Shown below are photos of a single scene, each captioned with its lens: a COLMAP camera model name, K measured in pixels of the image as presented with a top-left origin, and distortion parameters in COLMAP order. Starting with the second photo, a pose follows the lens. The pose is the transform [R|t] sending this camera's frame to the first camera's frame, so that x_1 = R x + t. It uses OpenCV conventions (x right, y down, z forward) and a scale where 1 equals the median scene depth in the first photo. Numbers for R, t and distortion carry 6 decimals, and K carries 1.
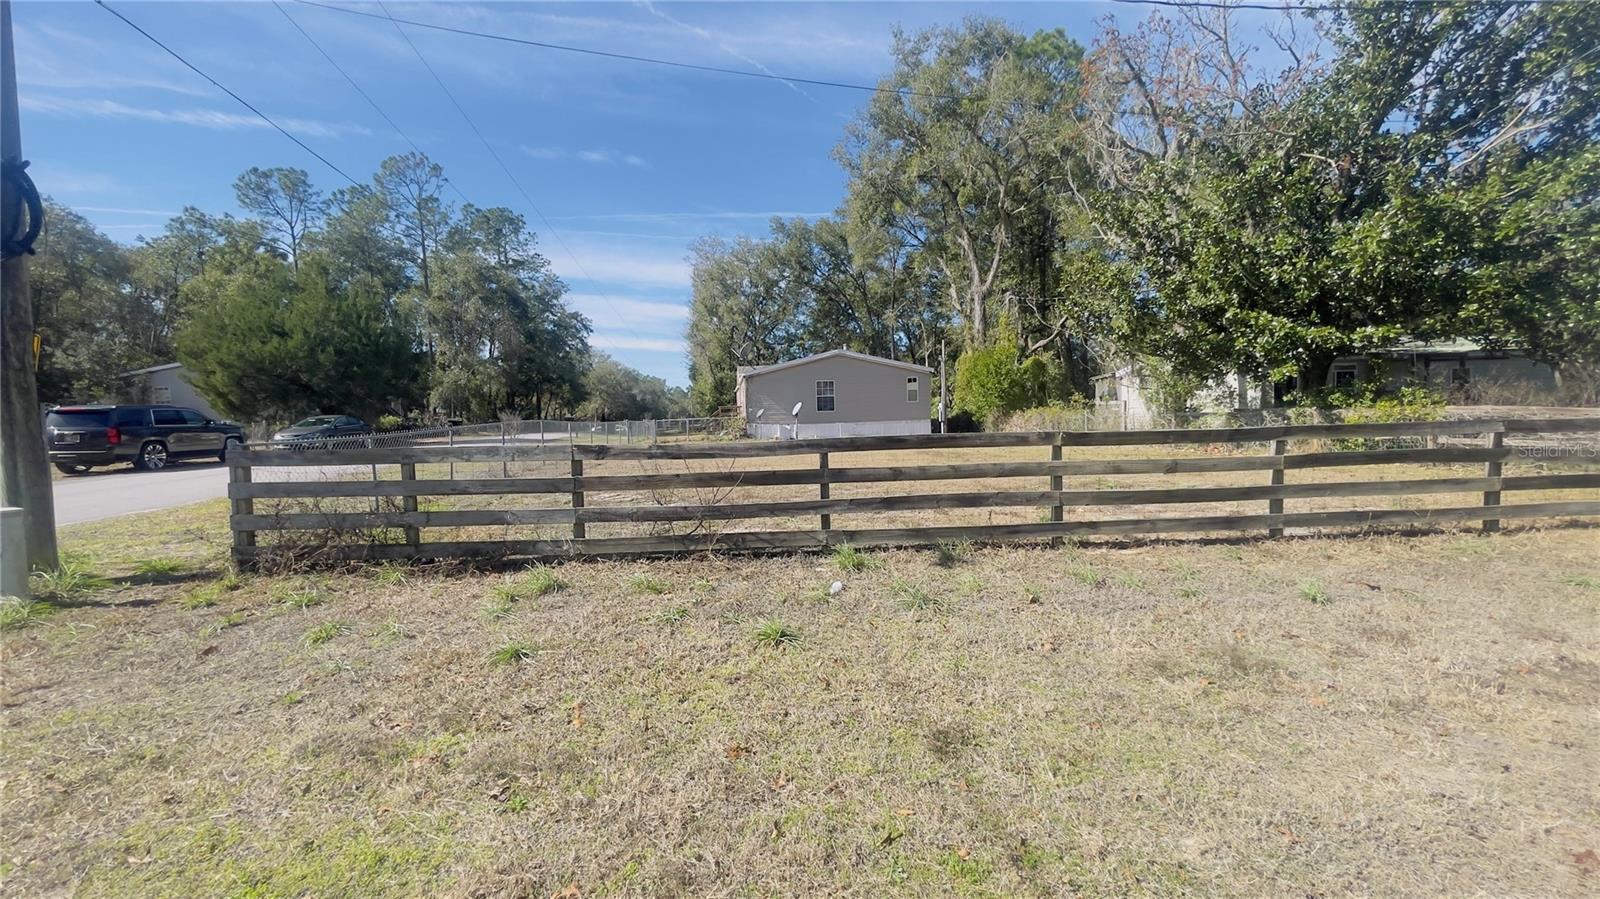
lens RADIAL K [[648.8, 0, 803.1], [0, 648.8, 451.4], [0, 0, 1]] dist [-0.005581, 0.002640]
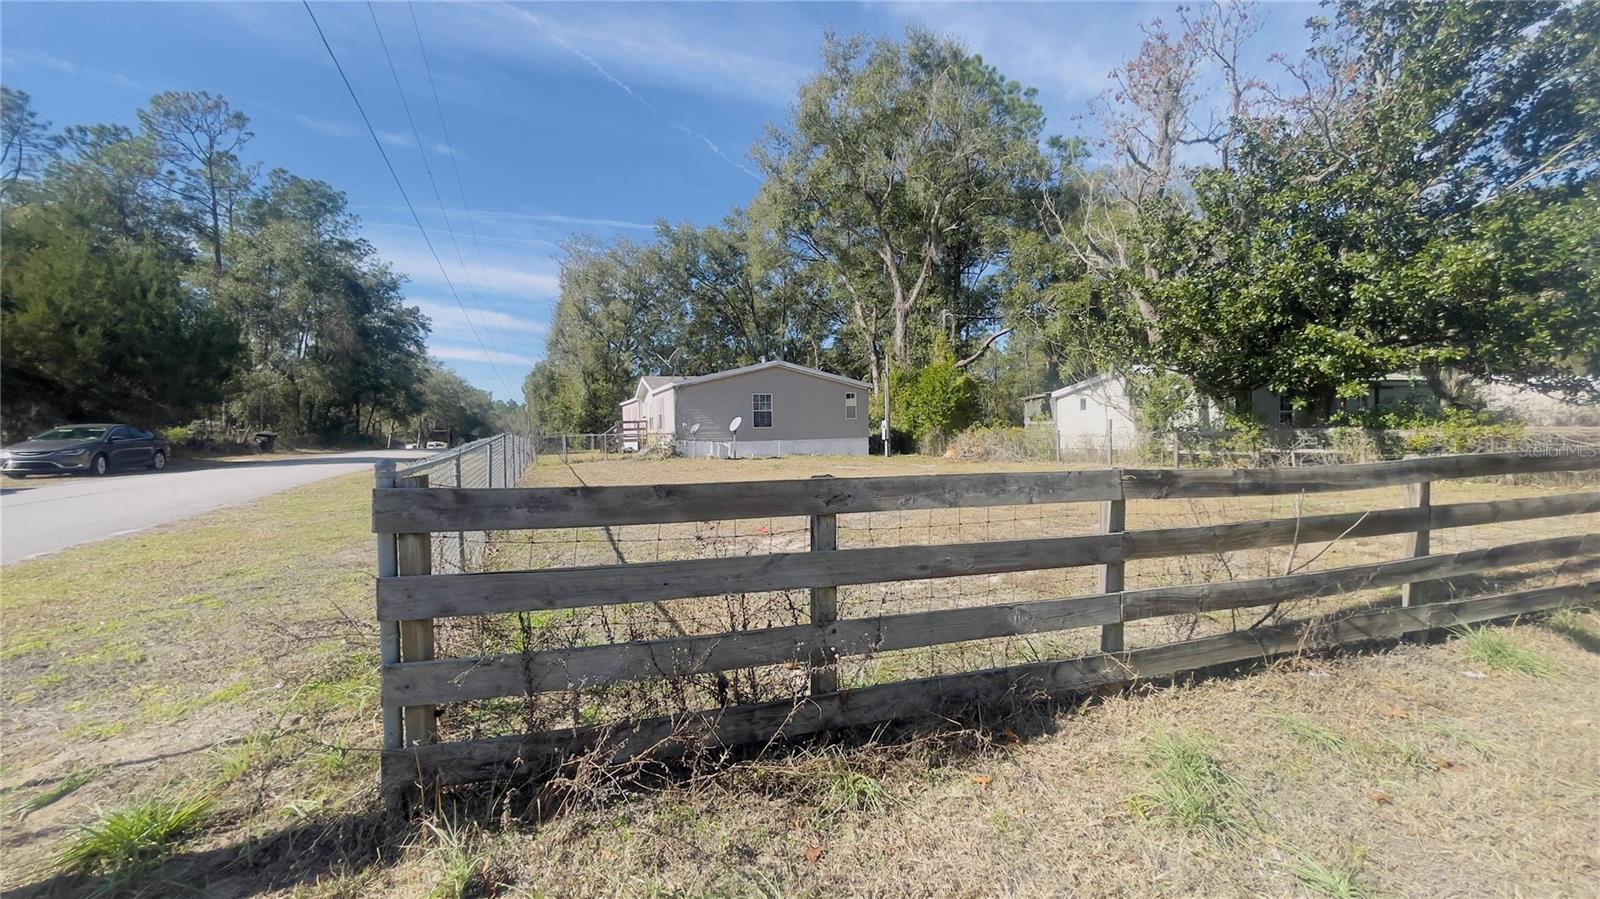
lens RADIAL K [[648.8, 0, 806.3], [0, 648.8, 448.8], [0, 0, 1]] dist [-0.005581, 0.002640]
pose [[0.967523, 0.004447, 0.252745, -0.116624], [0.004028, 0.999447, -0.033005, -0.001657], [-0.252752, 0.032952, 0.966970, 0.091279]]
